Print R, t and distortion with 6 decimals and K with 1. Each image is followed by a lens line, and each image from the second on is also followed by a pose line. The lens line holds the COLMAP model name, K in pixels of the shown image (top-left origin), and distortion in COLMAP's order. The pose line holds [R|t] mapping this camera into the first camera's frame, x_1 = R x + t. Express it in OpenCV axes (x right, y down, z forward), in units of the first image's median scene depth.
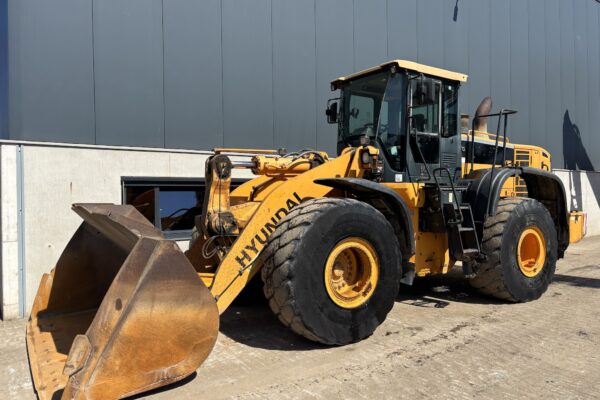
lens RADIAL K [[452.8, 0, 297.0], [0, 452.8, 192.4], [0, 0, 1]] dist [0.041369, -0.046927]
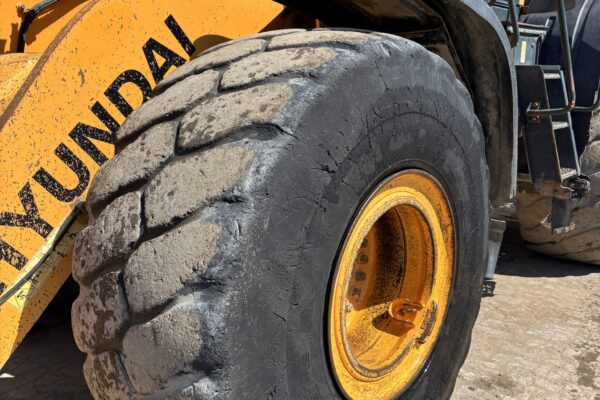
lens RADIAL K [[593.9, 0, 300.0], [0, 593.9, 200.0], [0, 0, 1]] dist [0.047066, -0.020012]
pose [[0.954649, -0.058906, 0.291847, -0.045417], [-0.005309, 0.976709, 0.214502, 0.033027], [-0.297685, -0.206323, 0.932102, 0.600160]]
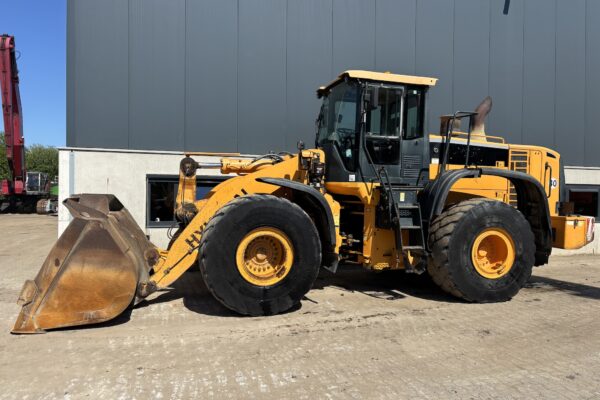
lens RADIAL K [[452.8, 0, 297.0], [0, 452.8, 192.4], [0, 0, 1]] dist [0.041369, -0.046927]
pose [[0.950697, 0.021351, -0.309385, 0.510957], [-0.020063, 0.999772, 0.007342, -0.002424], [0.309472, -0.000773, 0.950908, -0.096767]]
